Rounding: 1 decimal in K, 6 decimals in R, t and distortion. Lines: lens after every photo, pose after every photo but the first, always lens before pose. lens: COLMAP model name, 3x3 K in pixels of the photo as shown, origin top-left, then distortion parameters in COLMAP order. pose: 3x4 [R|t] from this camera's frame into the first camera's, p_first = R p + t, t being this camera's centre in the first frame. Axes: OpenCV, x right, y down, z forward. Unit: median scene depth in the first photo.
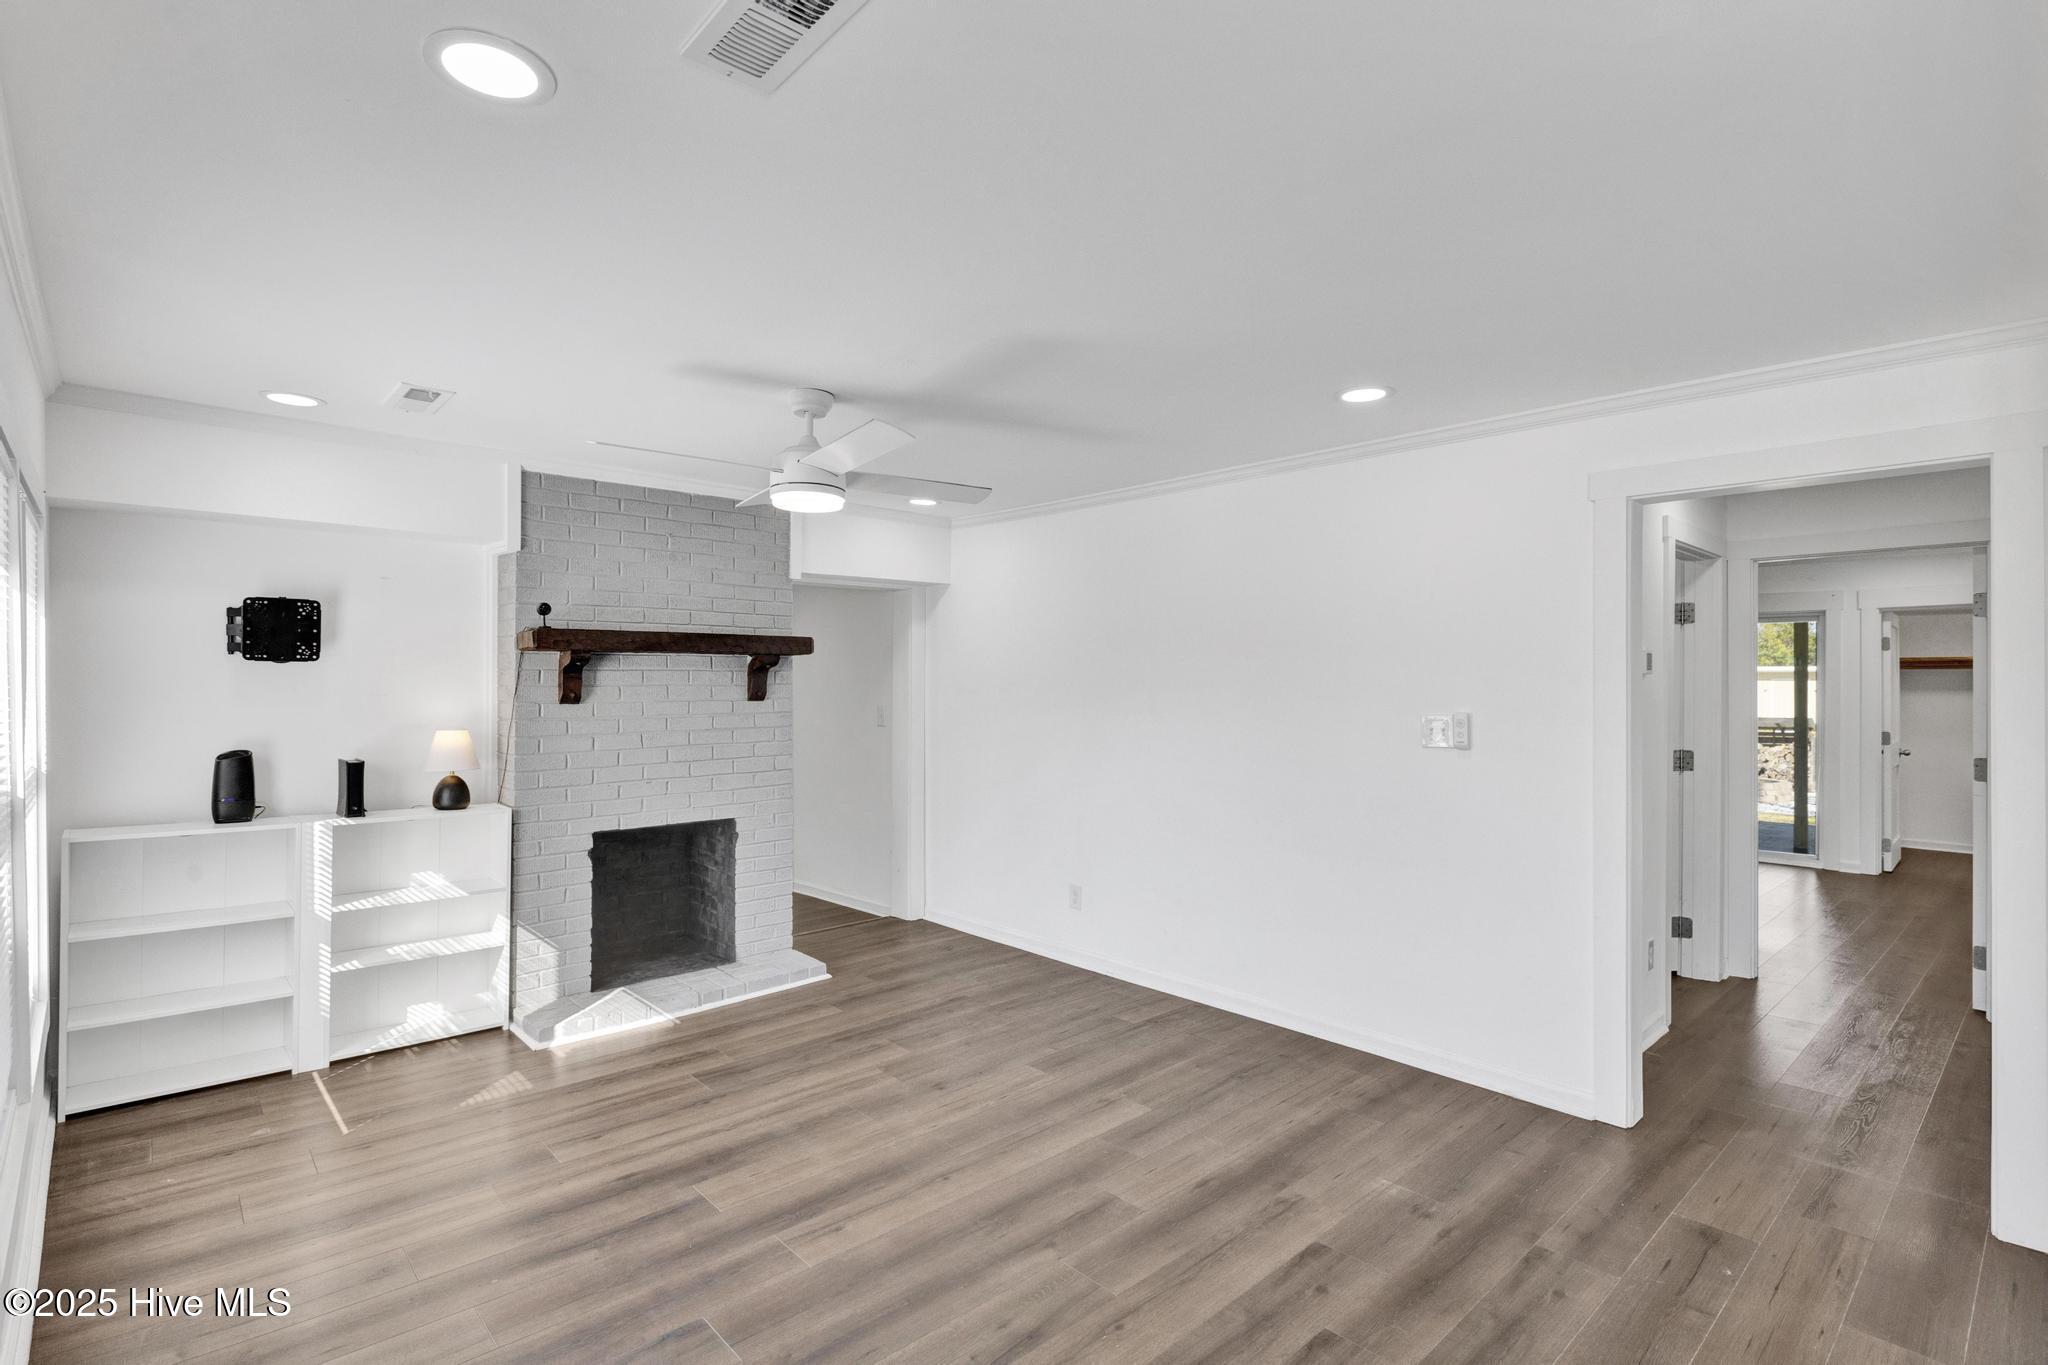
lens RADIAL K [[966.0, 0, 1042.9], [0, 966.0, 688.8], [0, 0, 1]] dist [-0.005027, 0.000406]
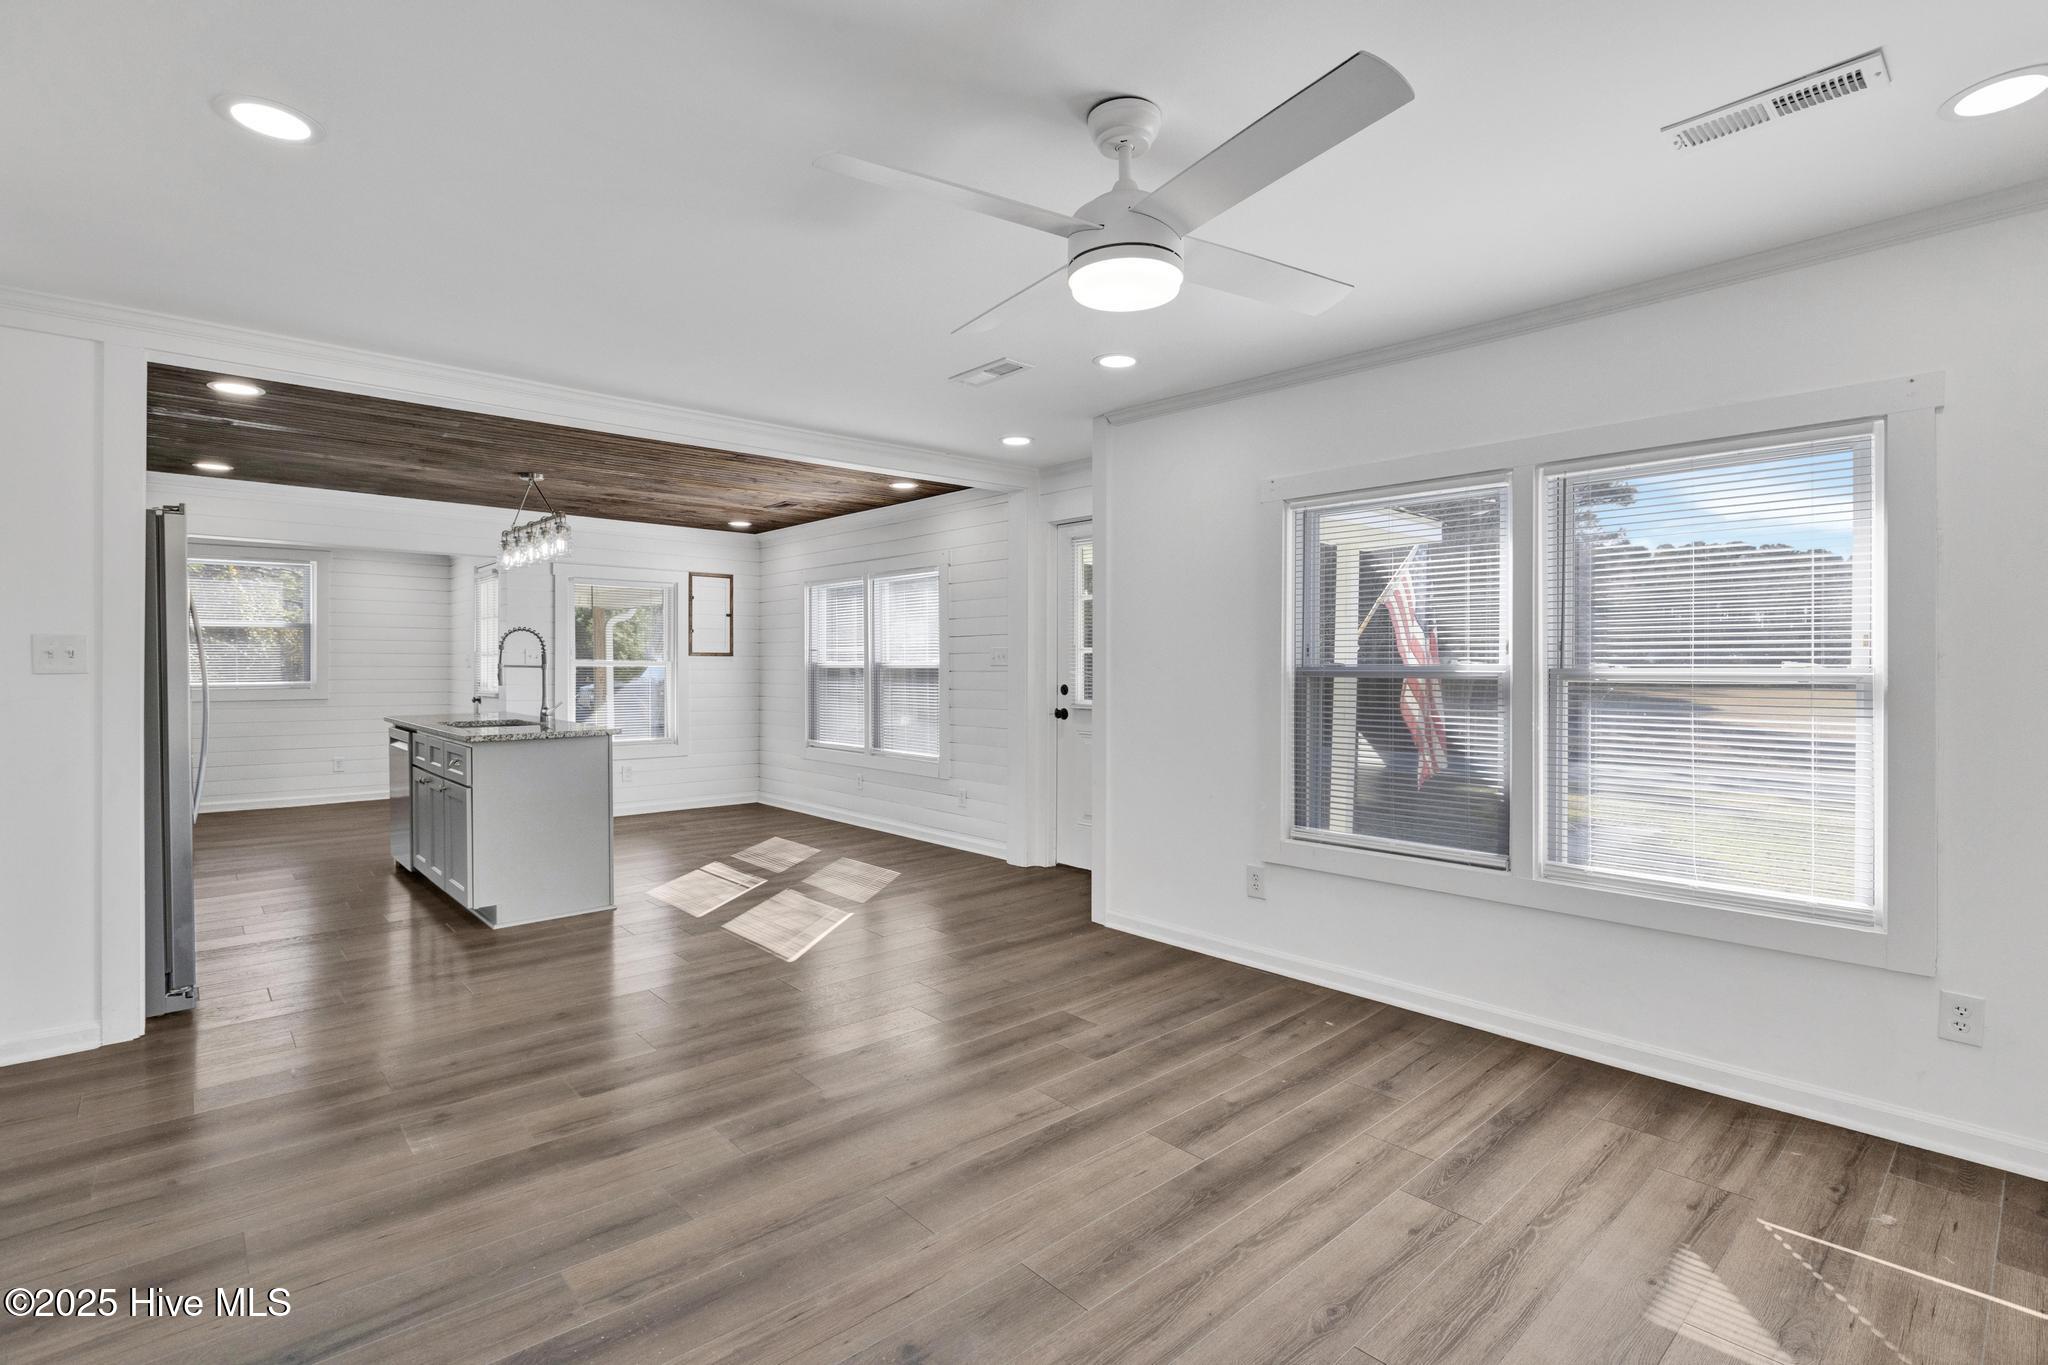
lens RADIAL K [[966.0, 0, 1030.6], [0, 966.0, 670.9], [0, 0, 1]] dist [-0.005027, 0.000406]
pose [[-0.999822, -0.005172, 0.018120, -0.163848], [-0.005060, 0.999968, 0.006183, 0.050113], [-0.018152, 0.006091, -0.999817, 1.397512]]
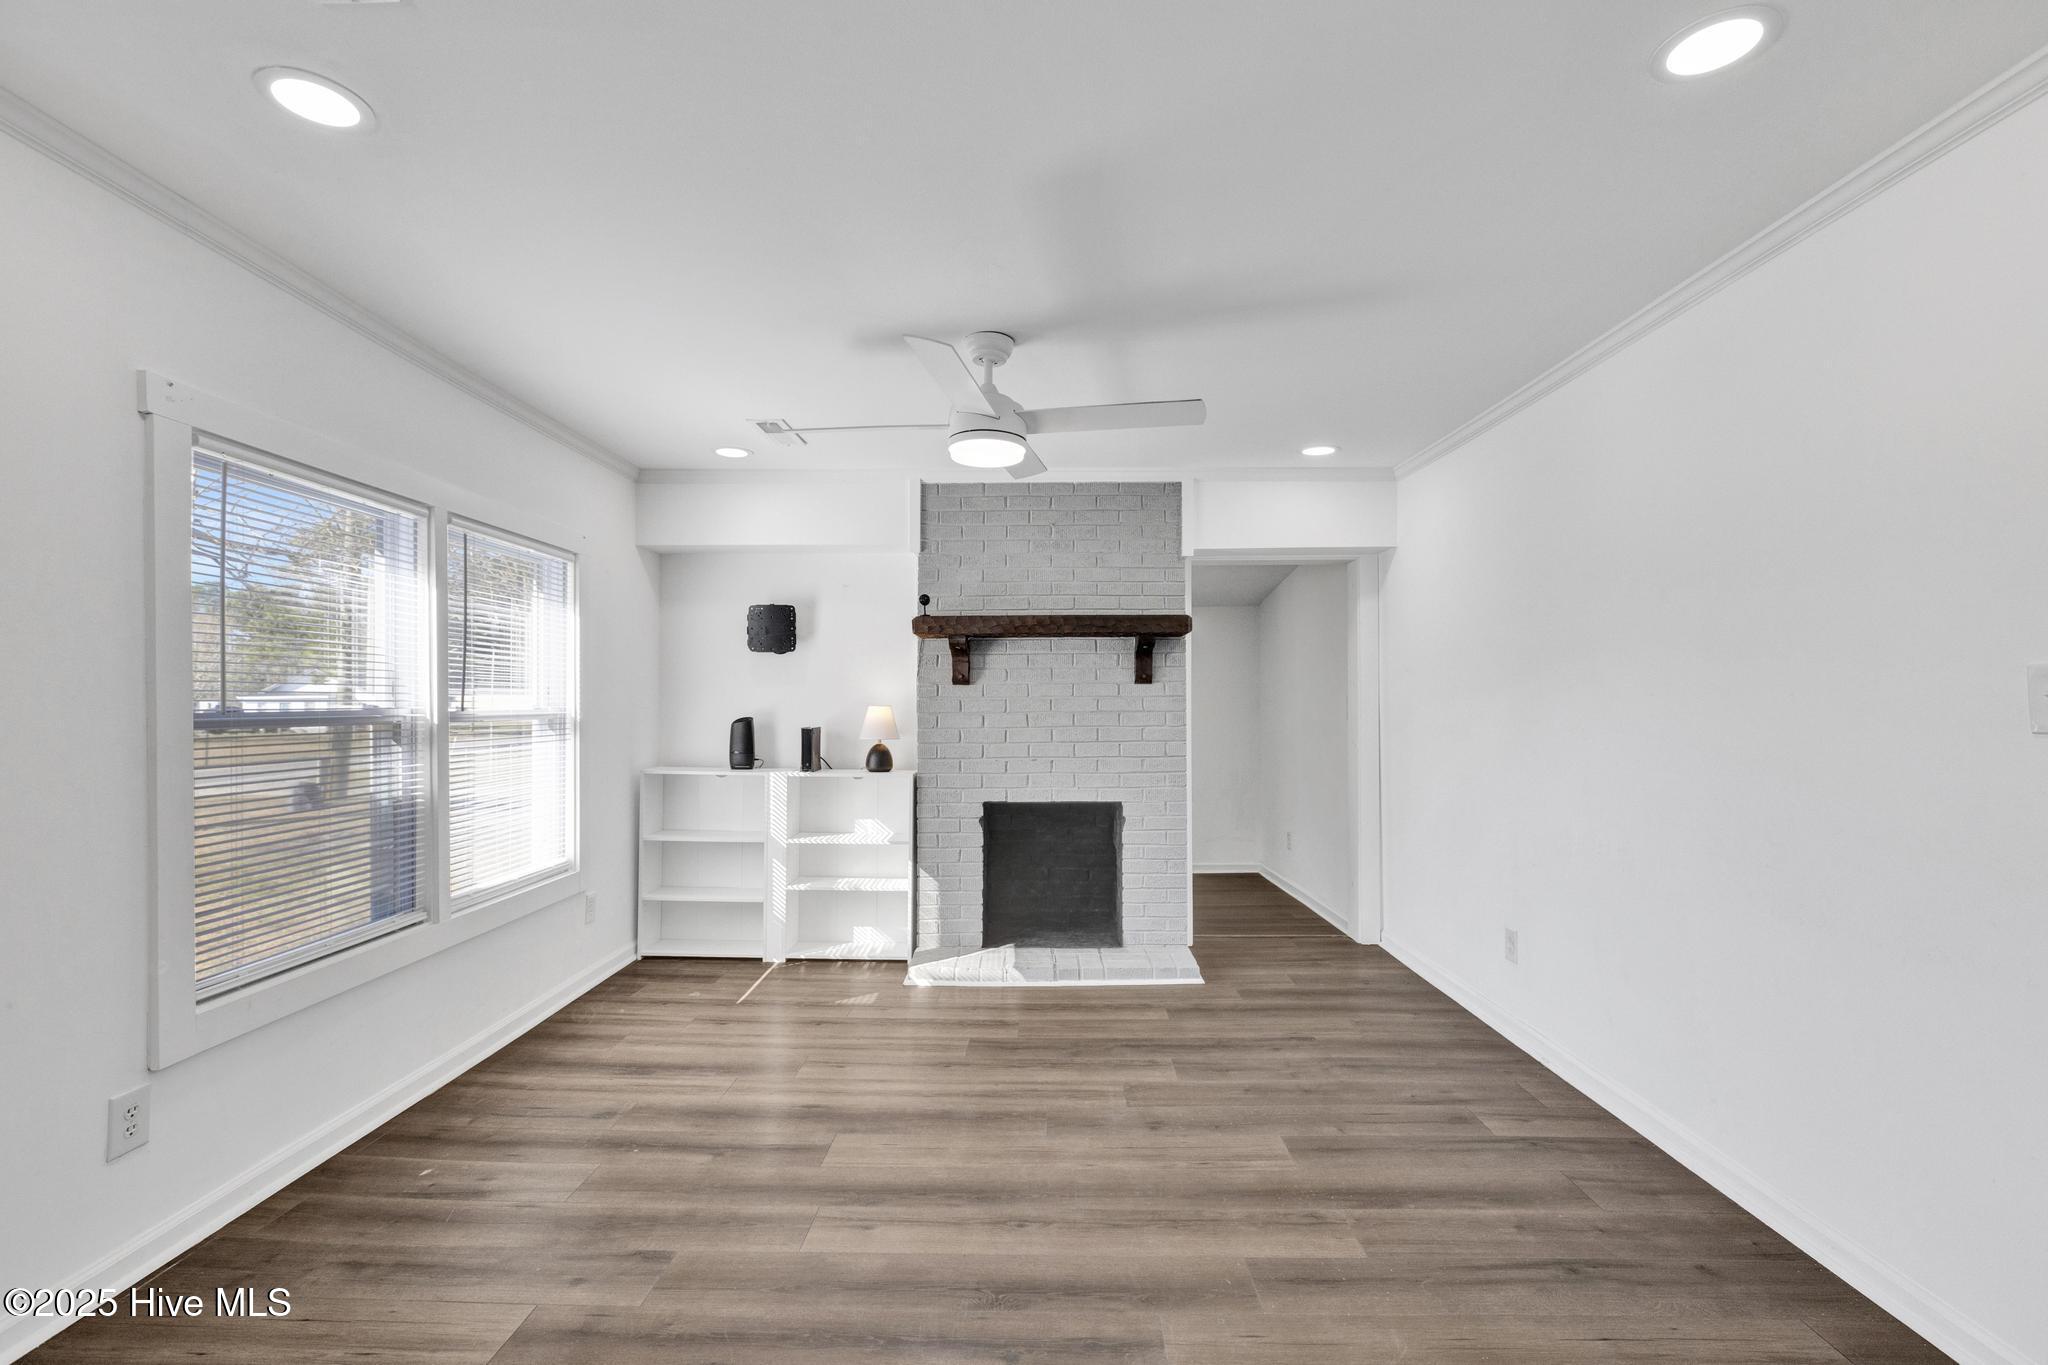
lens RADIAL K [[915.2, 0, 1025.7], [0, 915.2, 691.8], [0, 0, 1]] dist [0.000902, -0.000291]
pose [[0.716080, -0.010322, -0.697942, 0.345854], [-0.000345, 0.999885, -0.015142, 0.045115], [0.698018, 0.011084, 0.715994, 0.327174]]
